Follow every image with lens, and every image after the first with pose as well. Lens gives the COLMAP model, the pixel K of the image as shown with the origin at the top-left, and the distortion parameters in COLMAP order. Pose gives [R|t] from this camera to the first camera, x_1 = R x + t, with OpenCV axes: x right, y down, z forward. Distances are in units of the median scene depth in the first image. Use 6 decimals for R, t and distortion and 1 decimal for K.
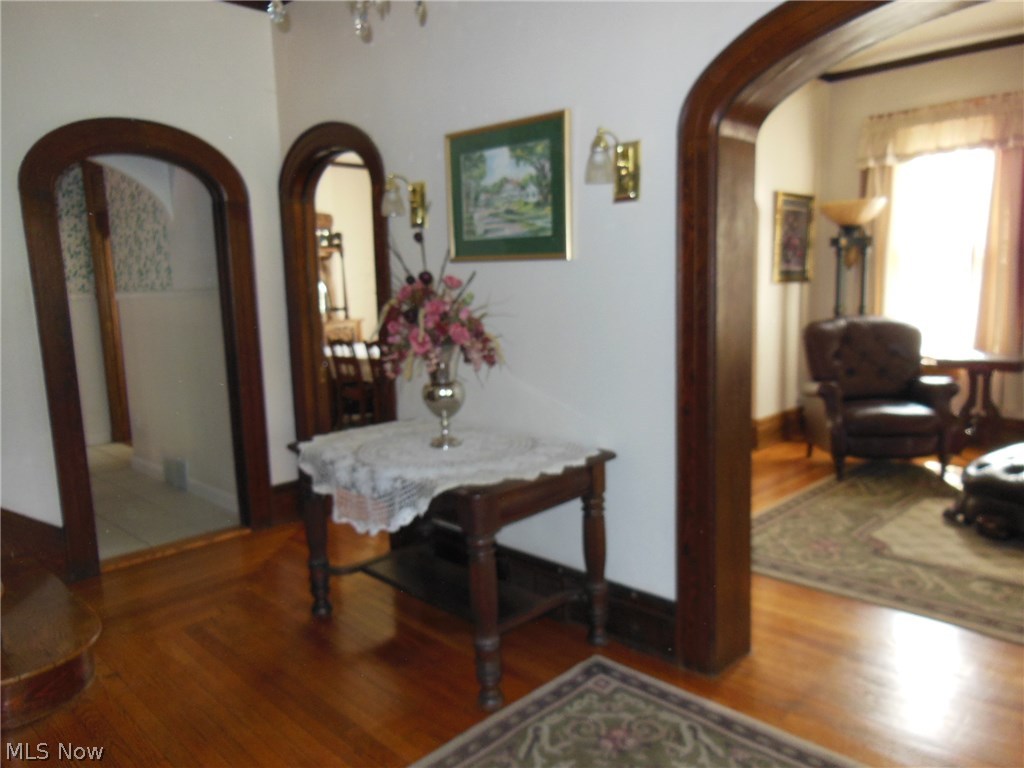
lens RADIAL K [[752.5, 0, 512.0], [0, 752.5, 384.0], [0, 0, 1]] dist [0.011270, 0.034483]
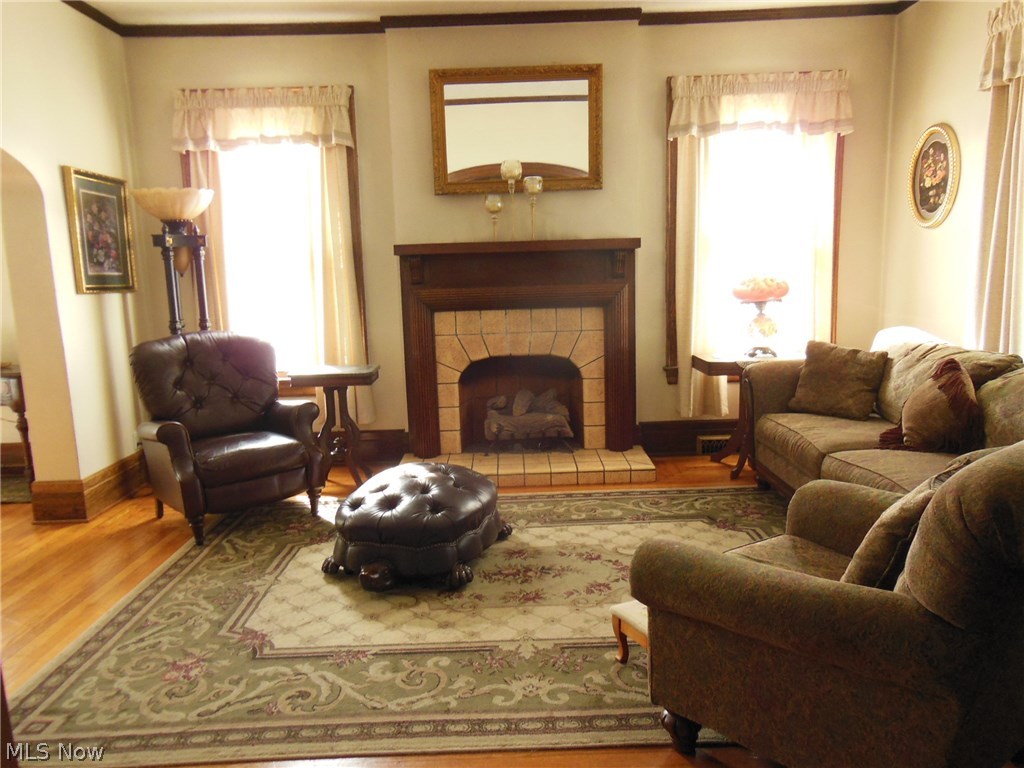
lens RADIAL K [[752.5, 0, 512.0], [0, 752.5, 384.0], [0, 0, 1]] dist [0.011270, 0.034483]
pose [[0.690469, -0.100633, 0.716328, 0.119180], [0.108884, 0.993452, 0.034611, -0.030560], [-0.715120, 0.054099, 0.696905, 0.227161]]
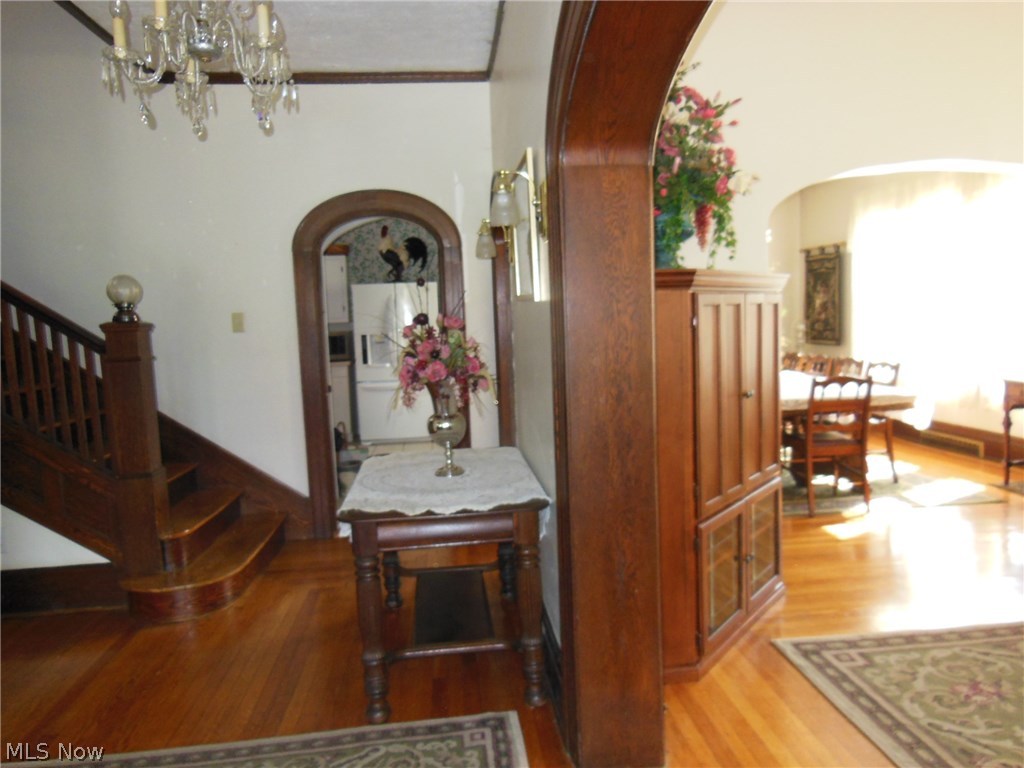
lens RADIAL K [[754.9, 0, 512.0], [0, 754.9, 384.0], [0, 0, 1]] dist [0.068838, -0.079347]
pose [[0.771942, 0.054148, -0.633383, 0.414125], [-0.064500, 0.997895, 0.006700, -0.037885], [0.632412, 0.035681, 0.773810, 0.134808]]
